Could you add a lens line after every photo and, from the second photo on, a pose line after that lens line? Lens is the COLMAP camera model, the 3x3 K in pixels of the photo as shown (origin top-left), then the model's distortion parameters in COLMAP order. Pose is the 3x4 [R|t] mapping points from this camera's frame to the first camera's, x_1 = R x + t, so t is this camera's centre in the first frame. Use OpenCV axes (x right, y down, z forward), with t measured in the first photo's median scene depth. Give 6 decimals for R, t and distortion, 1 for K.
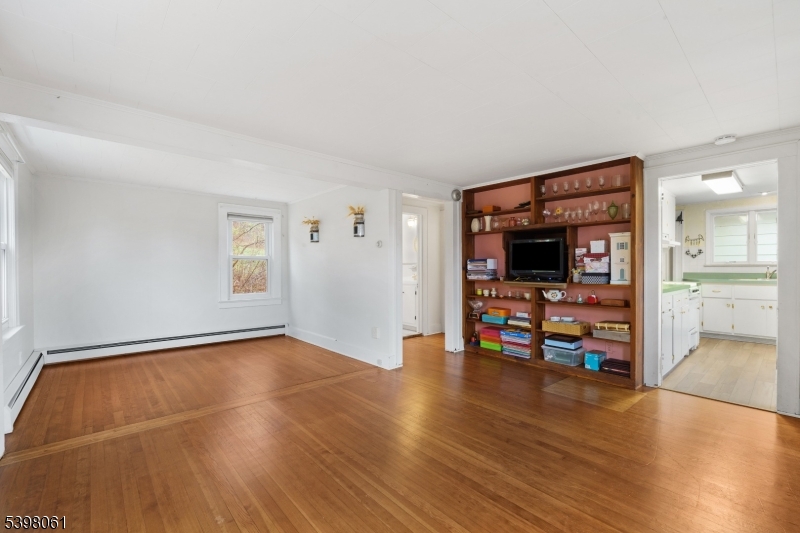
lens RADIAL K [[350.0, 0, 399.3], [0, 350.0, 268.4], [0, 0, 1]] dist [-0.002952, -0.000620]
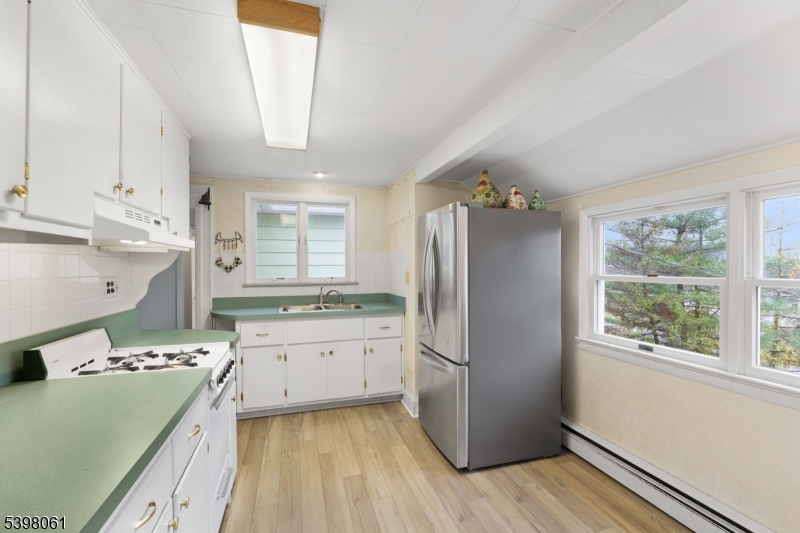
lens RADIAL K [[350.0, 0, 402.3], [0, 350.0, 269.7], [0, 0, 1]] dist [-0.002952, -0.000620]
pose [[0.411439, -0.003111, 0.911432, 0.461790], [0.007430, 0.999972, 0.000059, -0.033583], [-0.911407, 0.006748, 0.411451, 0.531375]]
